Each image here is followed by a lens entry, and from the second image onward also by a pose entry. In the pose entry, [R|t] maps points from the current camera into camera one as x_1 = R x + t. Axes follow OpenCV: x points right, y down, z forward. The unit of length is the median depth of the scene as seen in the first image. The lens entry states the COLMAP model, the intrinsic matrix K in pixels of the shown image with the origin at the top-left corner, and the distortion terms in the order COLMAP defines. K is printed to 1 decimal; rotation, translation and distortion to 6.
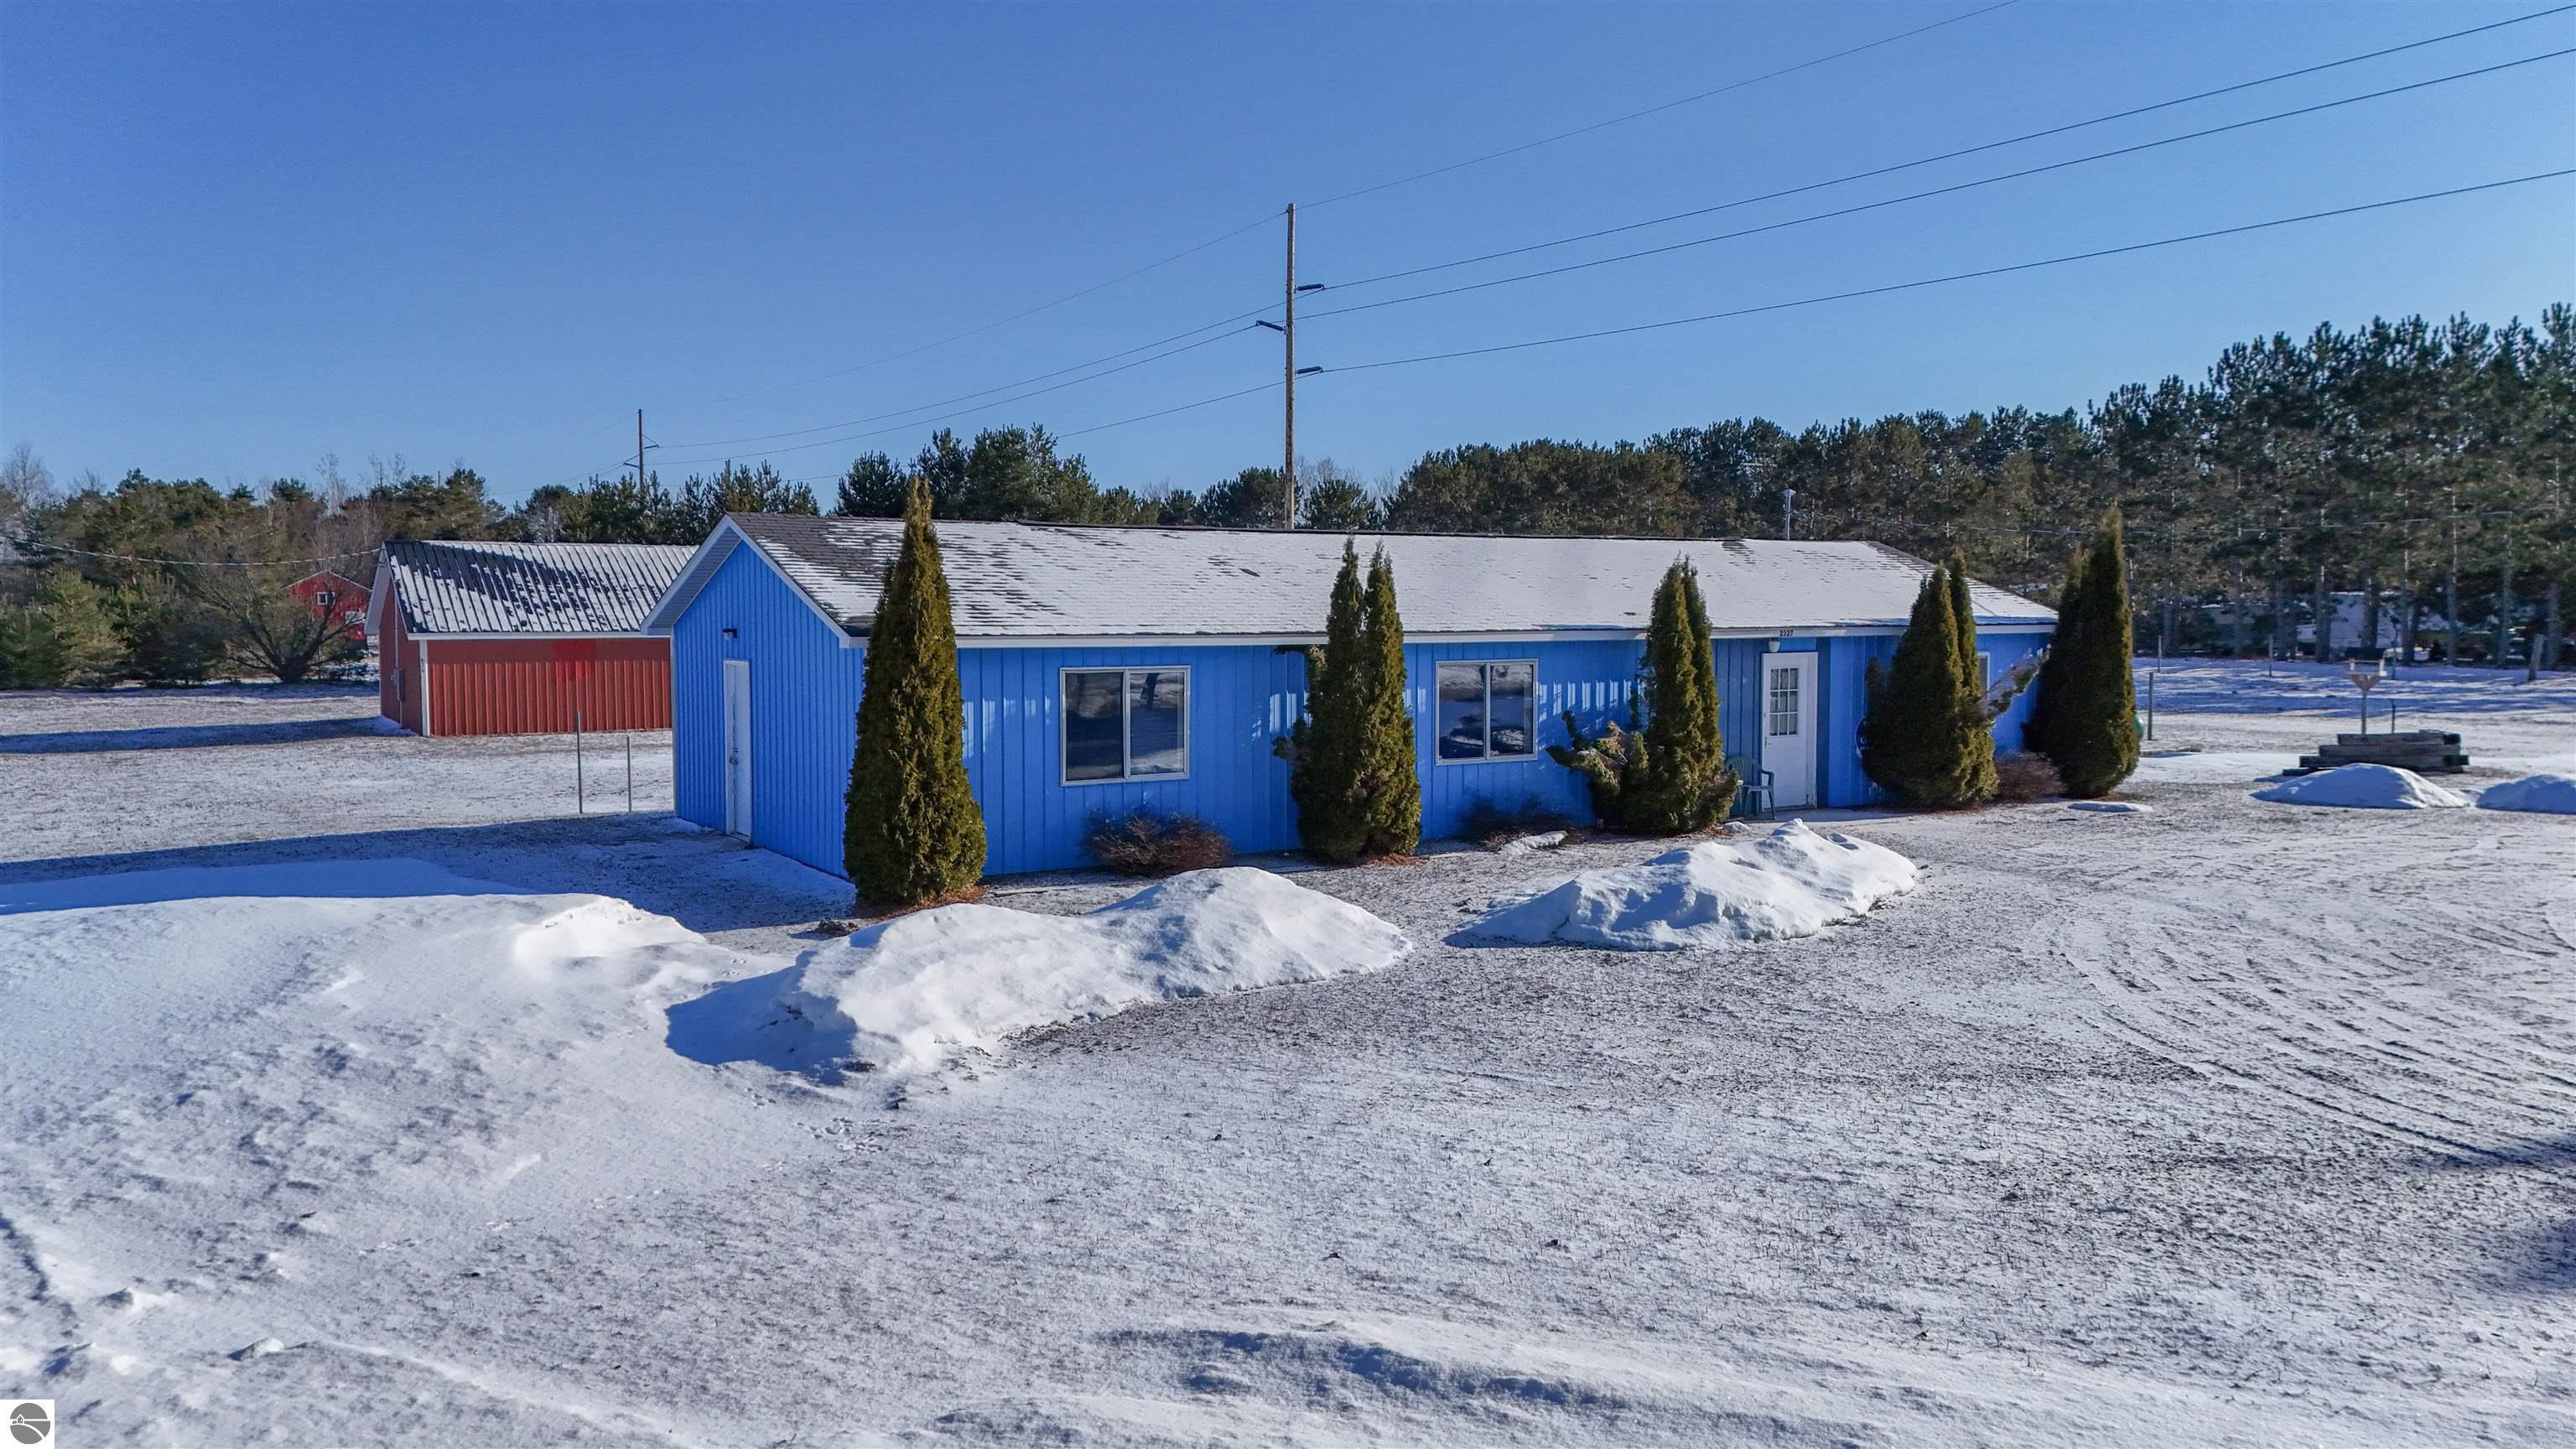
lens RADIAL K [[1888.5, 0, 1288.0], [0, 1888.5, 724.5], [0, 0, 1]] dist [0.092760, -0.122532]
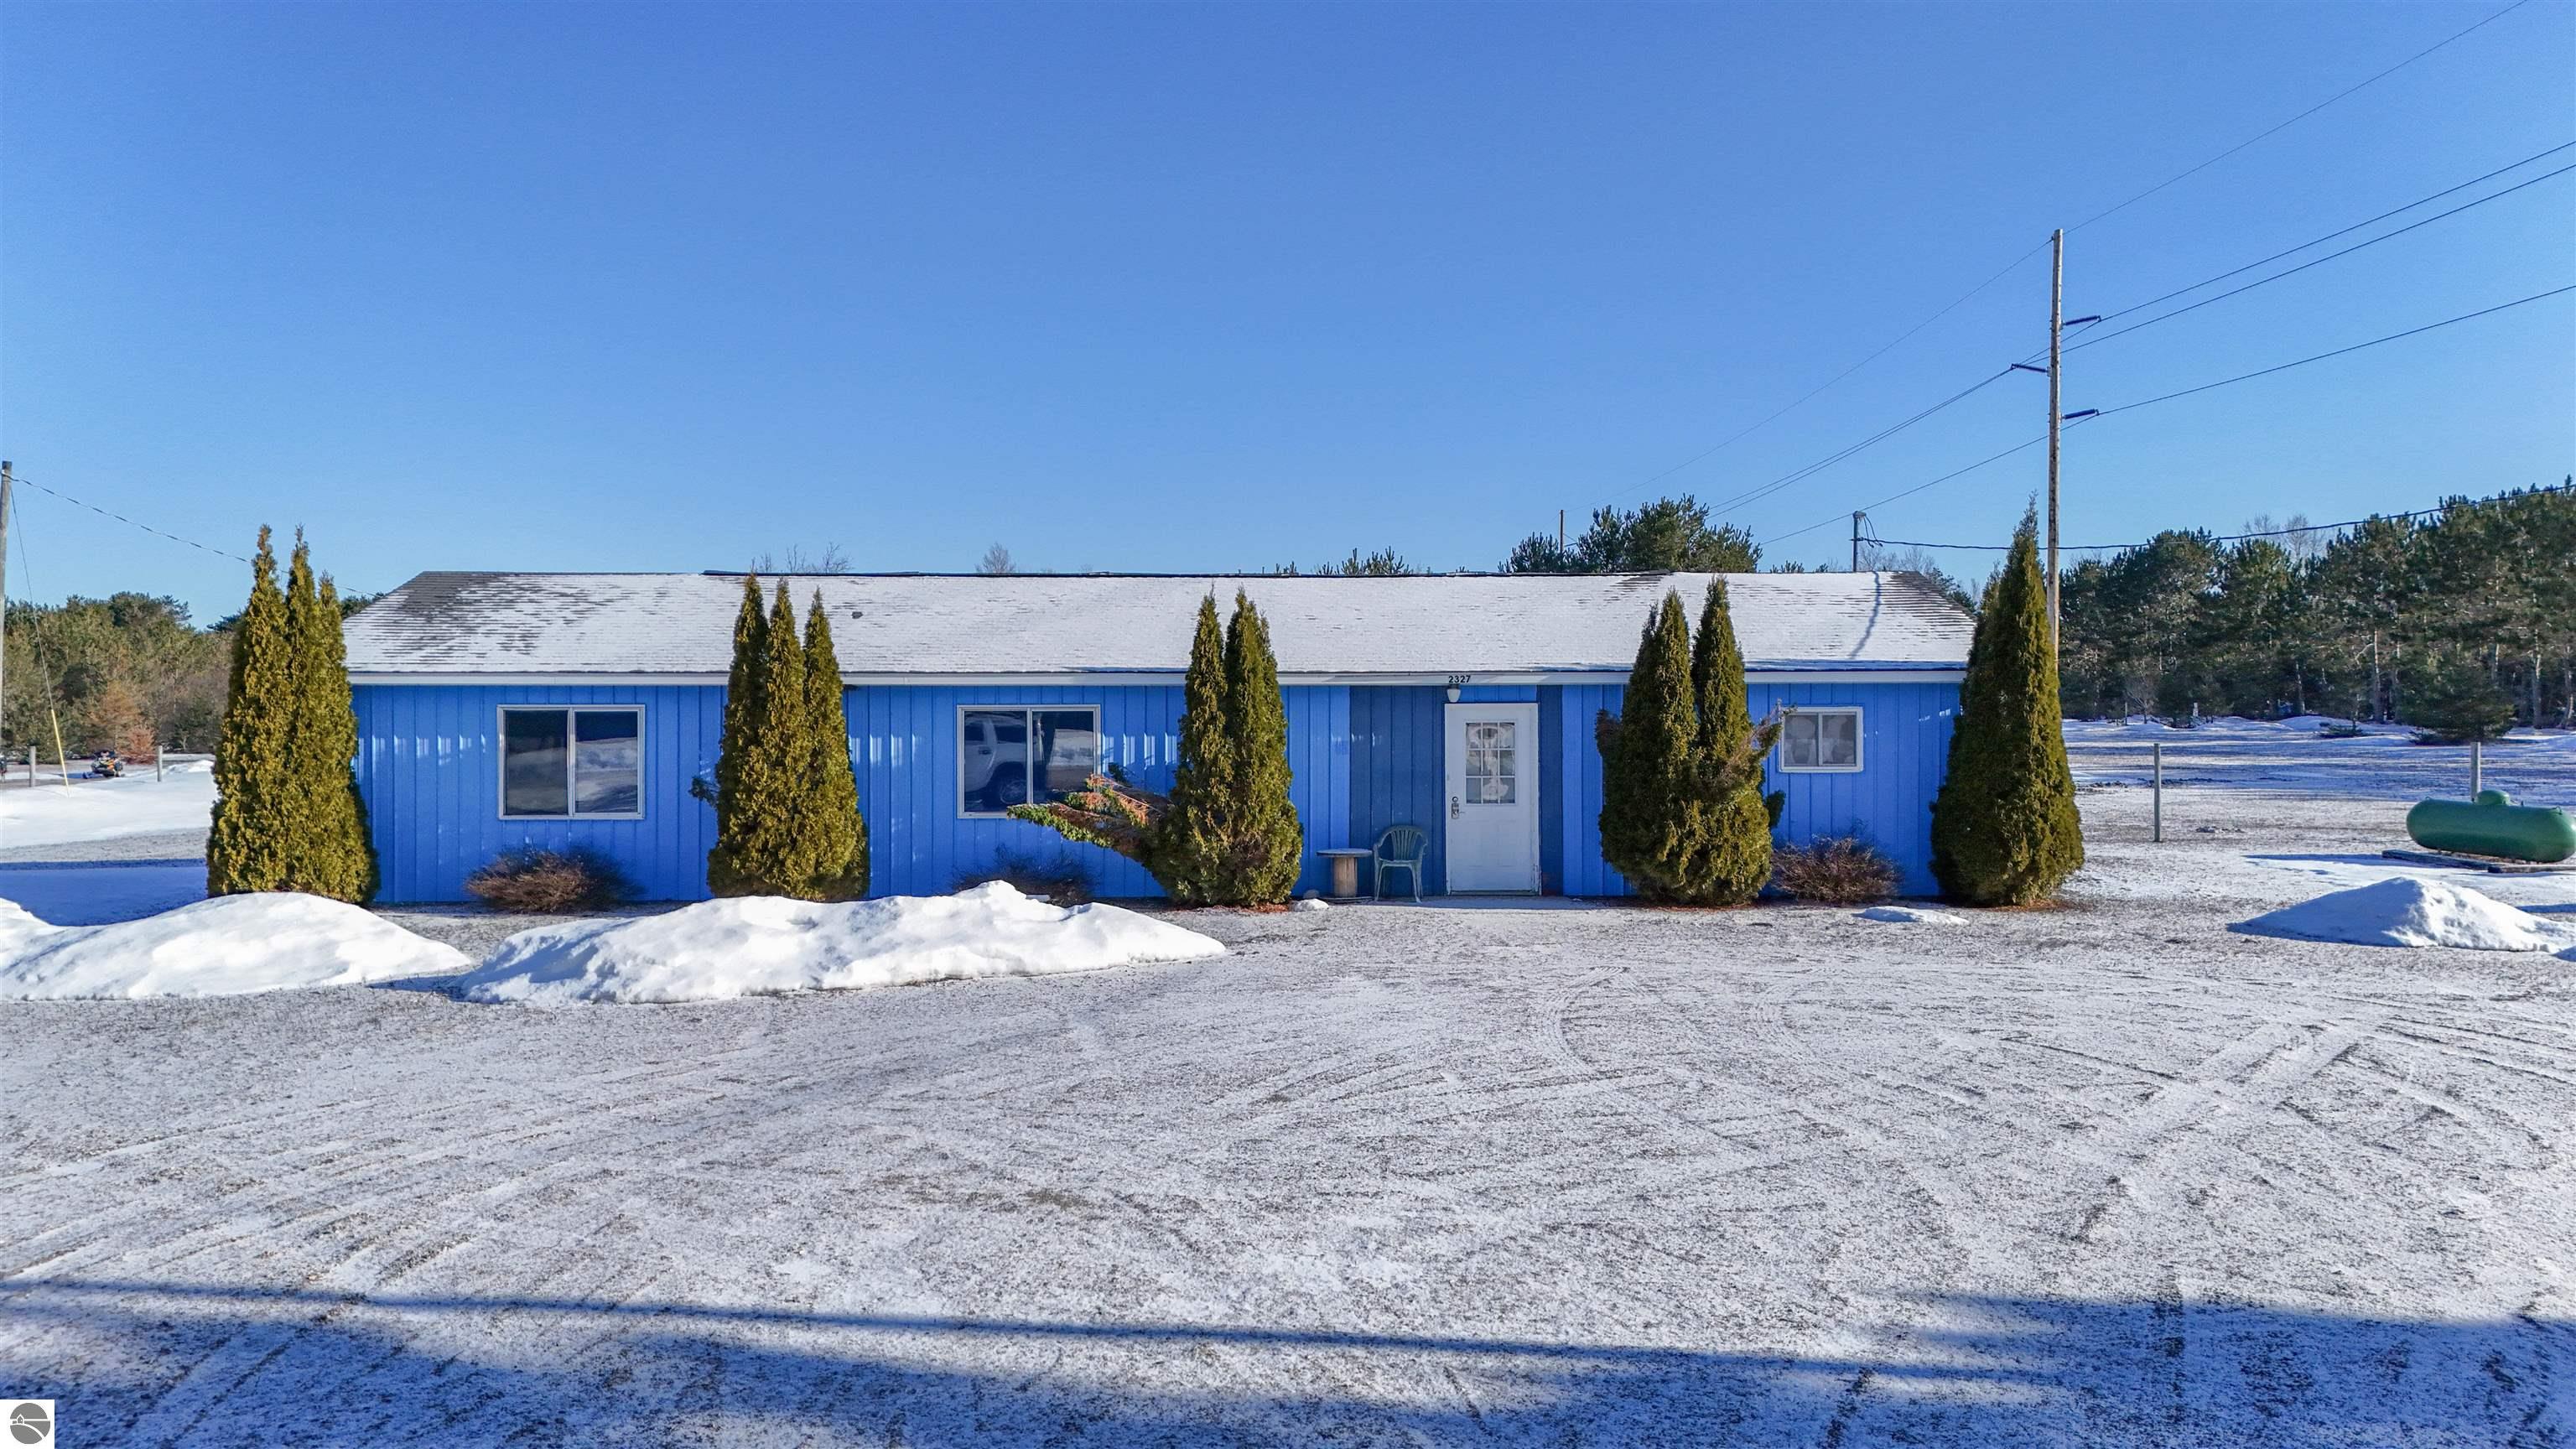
lens RADIAL K [[1888.5, 0, 1288.0], [0, 1888.5, 724.5], [0, 0, 1]] dist [0.092760, -0.122532]
pose [[0.854614, 0.006100, -0.519228, 0.555785], [-0.031112, 0.998736, -0.039474, 0.005911], [0.518331, 0.049889, 0.853724, 0.229310]]
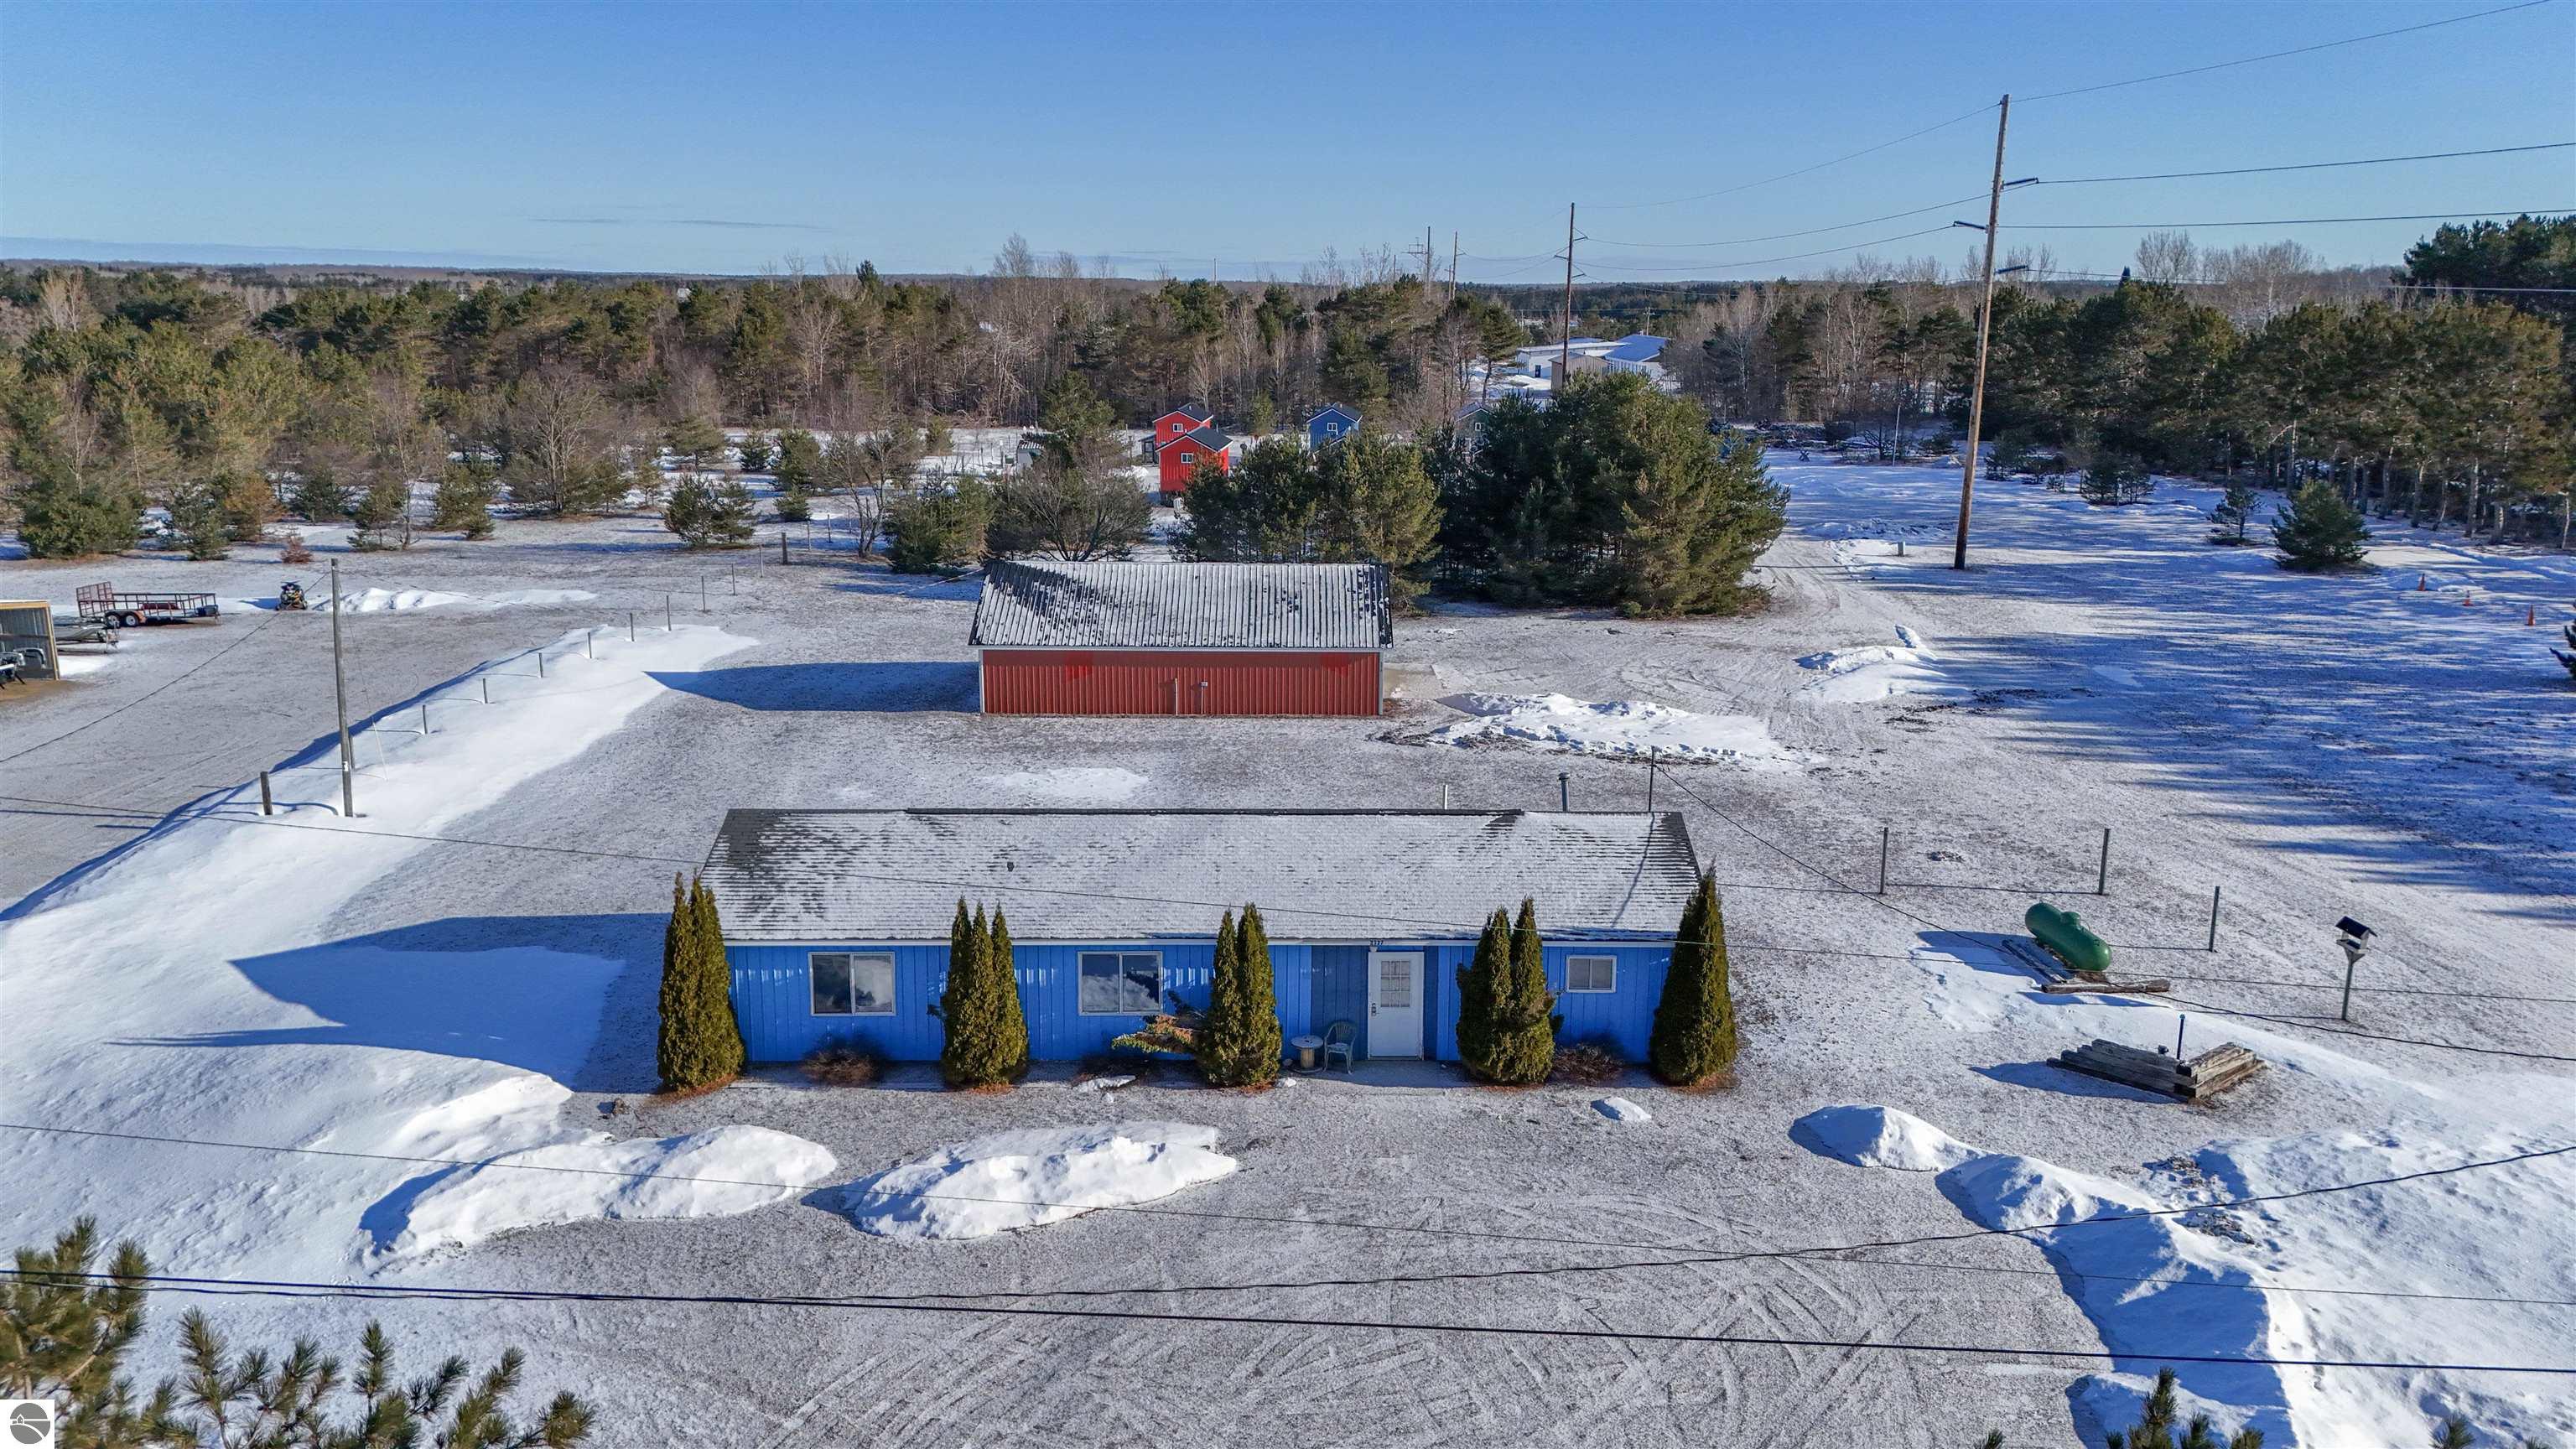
lens RADIAL K [[1888.5, 0, 1288.0], [0, 1888.5, 724.5], [0, 0, 1]] dist [0.092760, -0.122532]
pose [[0.849807, 0.122289, -0.512712, 0.797031], [-0.038795, 0.984588, 0.170535, -0.389972], [0.525664, -0.125031, 0.841454, -0.160194]]
